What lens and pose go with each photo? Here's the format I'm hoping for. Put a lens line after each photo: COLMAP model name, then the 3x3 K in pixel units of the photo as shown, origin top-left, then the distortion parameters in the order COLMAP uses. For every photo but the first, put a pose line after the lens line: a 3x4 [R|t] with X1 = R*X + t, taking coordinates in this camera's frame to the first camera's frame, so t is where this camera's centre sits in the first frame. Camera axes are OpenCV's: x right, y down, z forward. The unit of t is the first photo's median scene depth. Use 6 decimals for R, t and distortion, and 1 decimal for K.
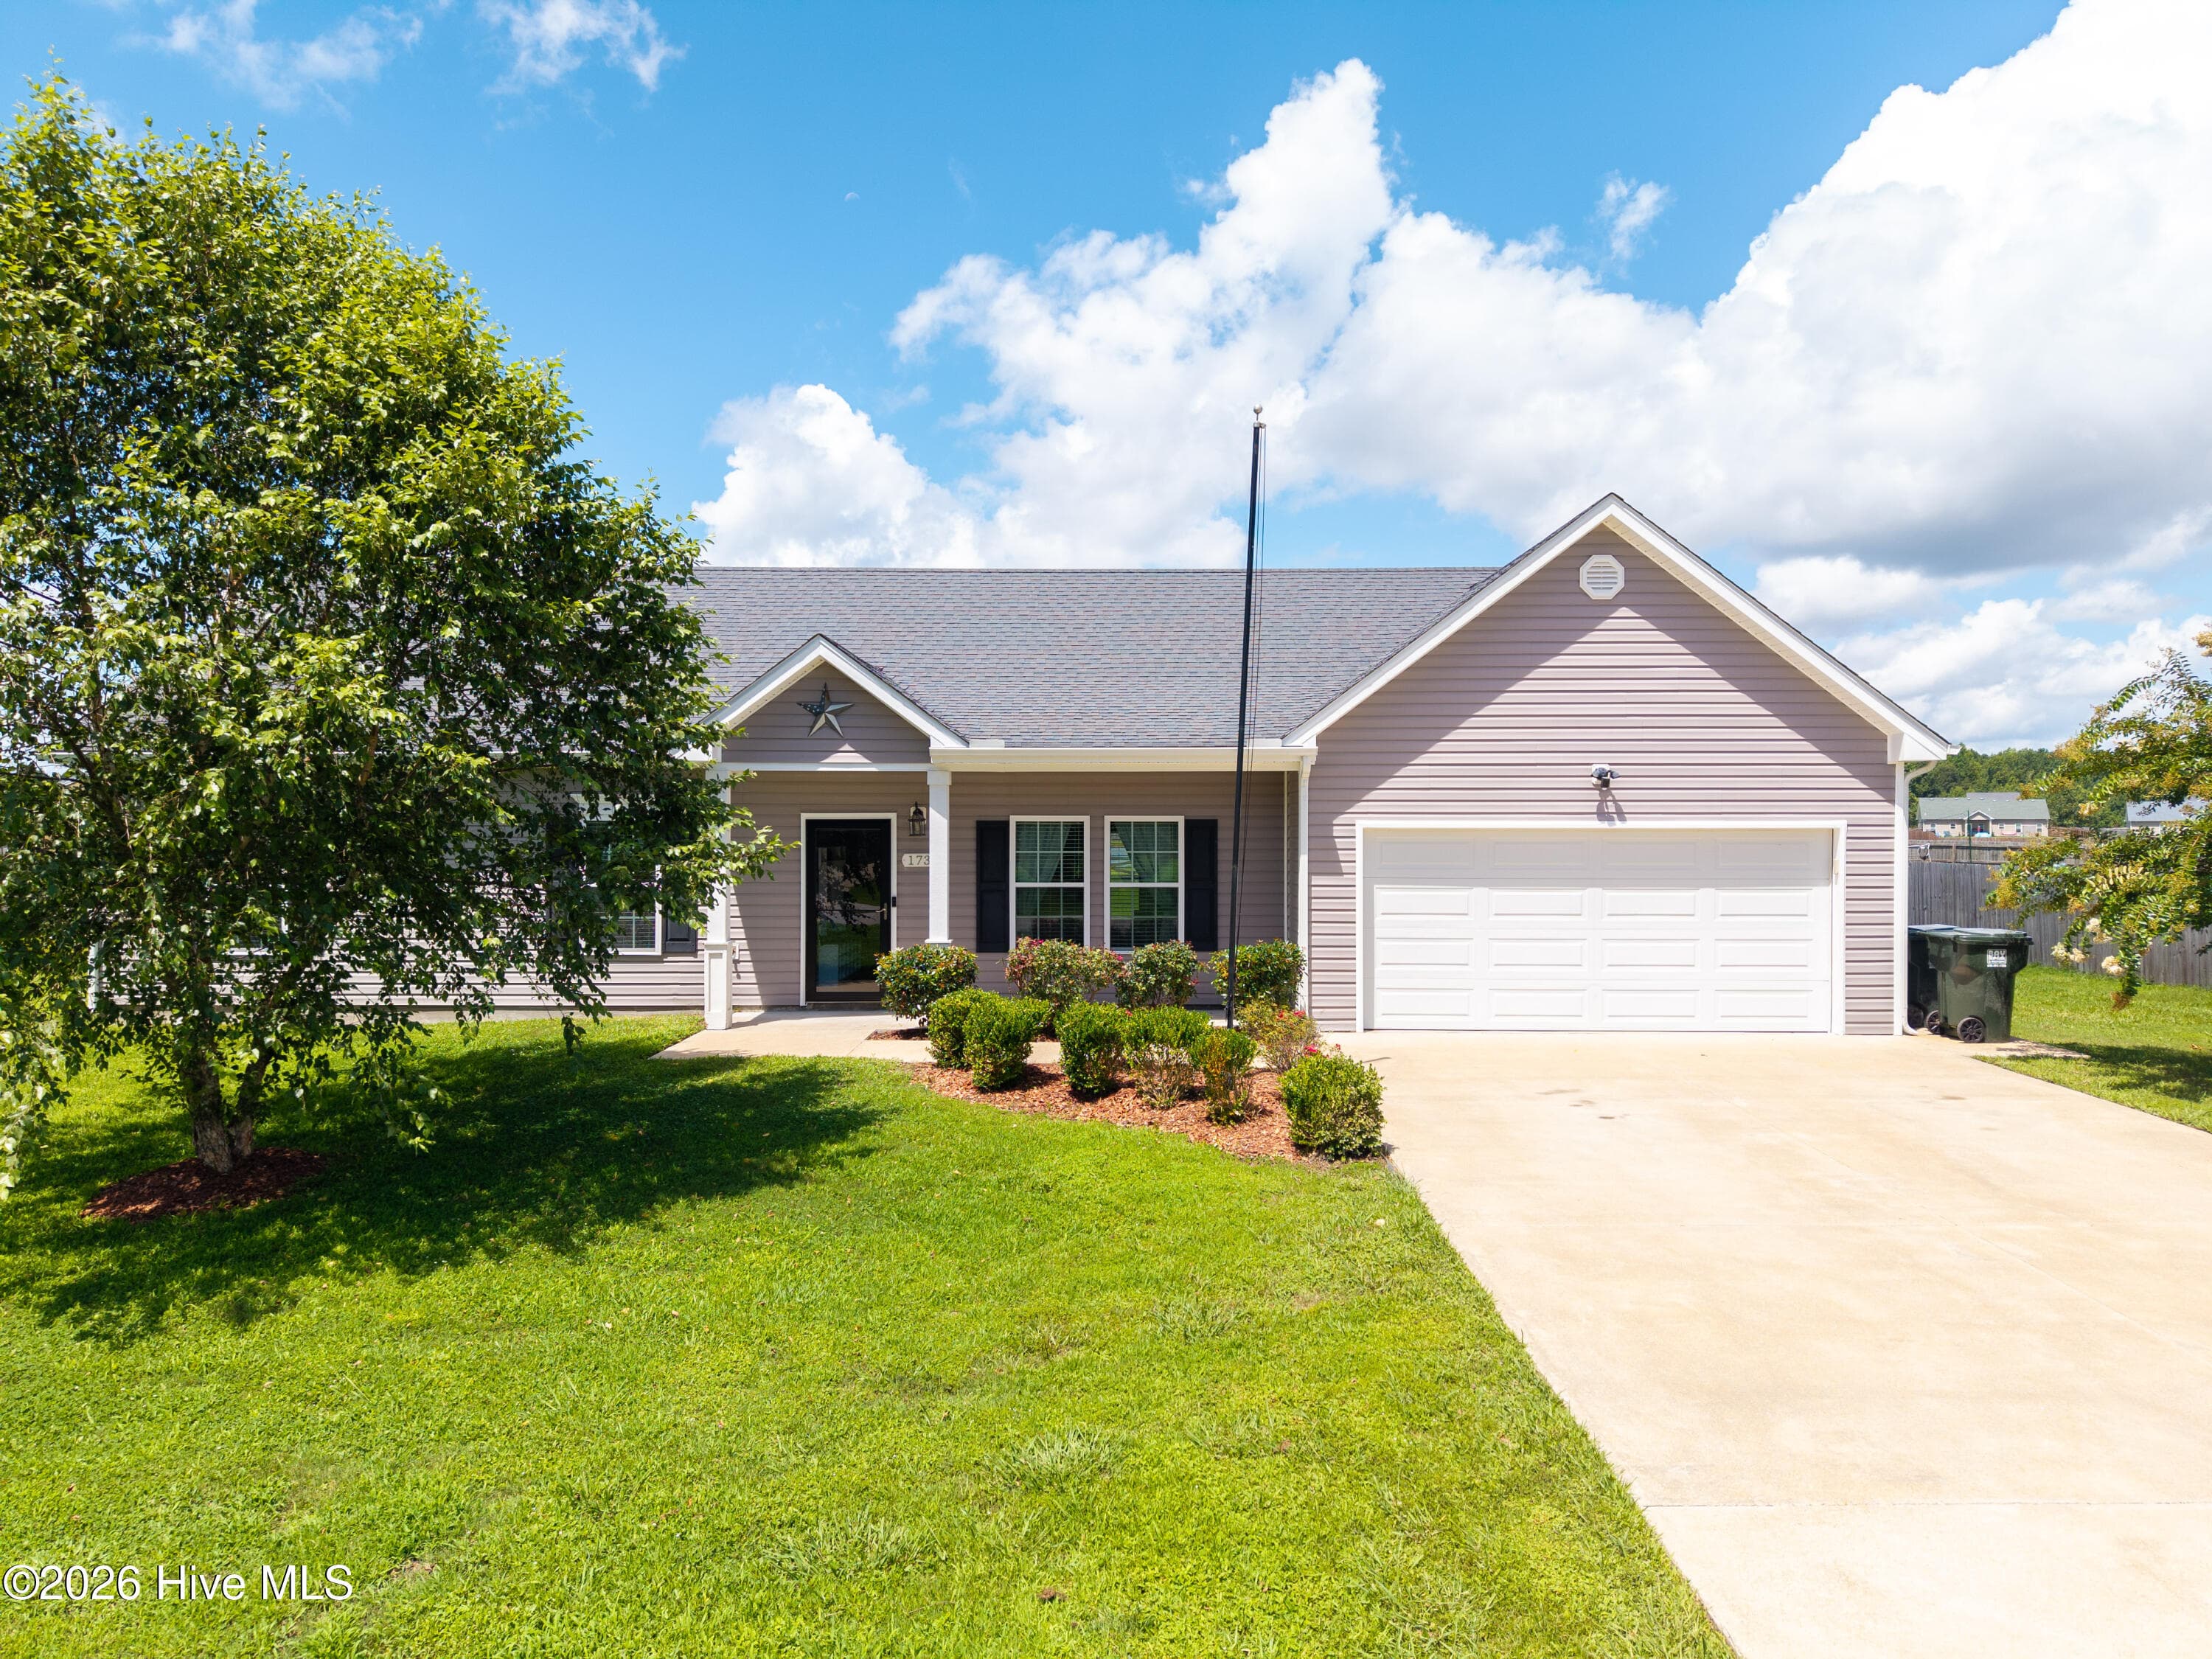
lens RADIAL K [[1485.3, 0, 1106.0], [0, 1485.3, 829.5], [0, 0, 1]] dist [0.014391, -0.023211]
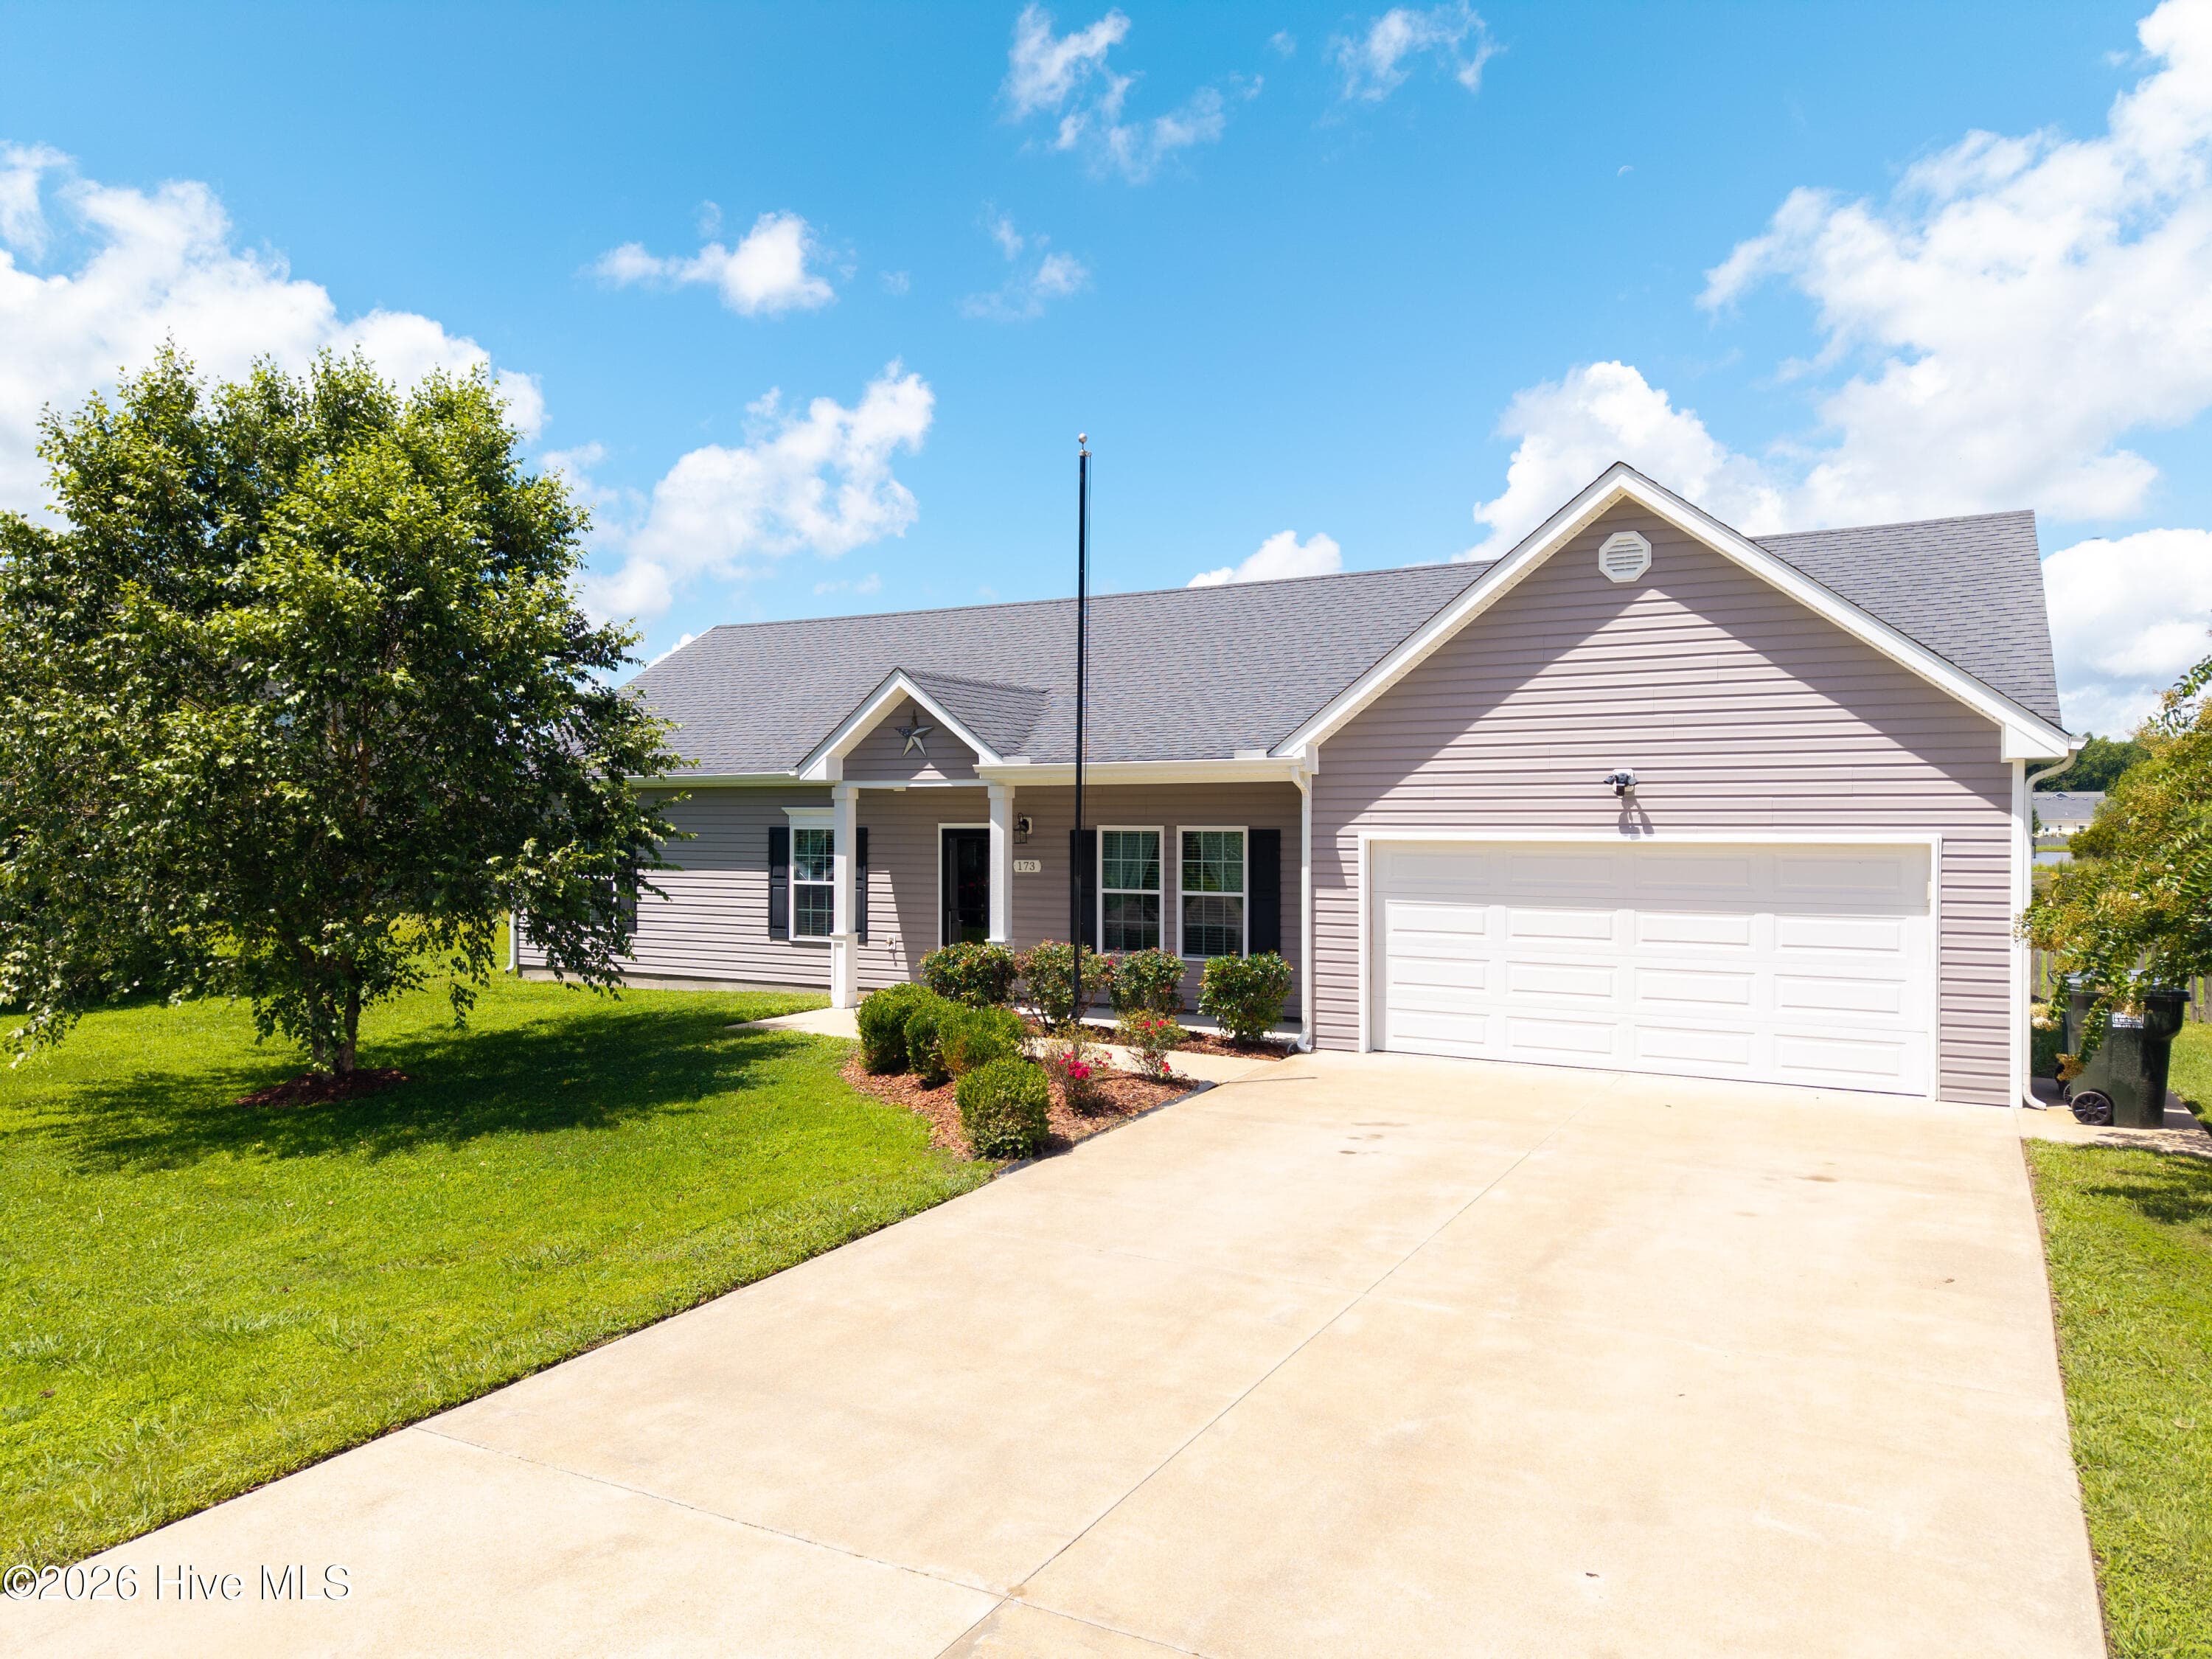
lens RADIAL K [[1506.2, 0, 1153.6], [0, 1506.2, 829.2], [0, 0, 1]] dist [0.043757, -0.059803]
pose [[0.875408, 0.002097, -0.483381, 0.519701], [-0.001038, 0.999996, 0.002459, -0.010037], [0.483384, -0.001651, 0.875407, 0.078501]]
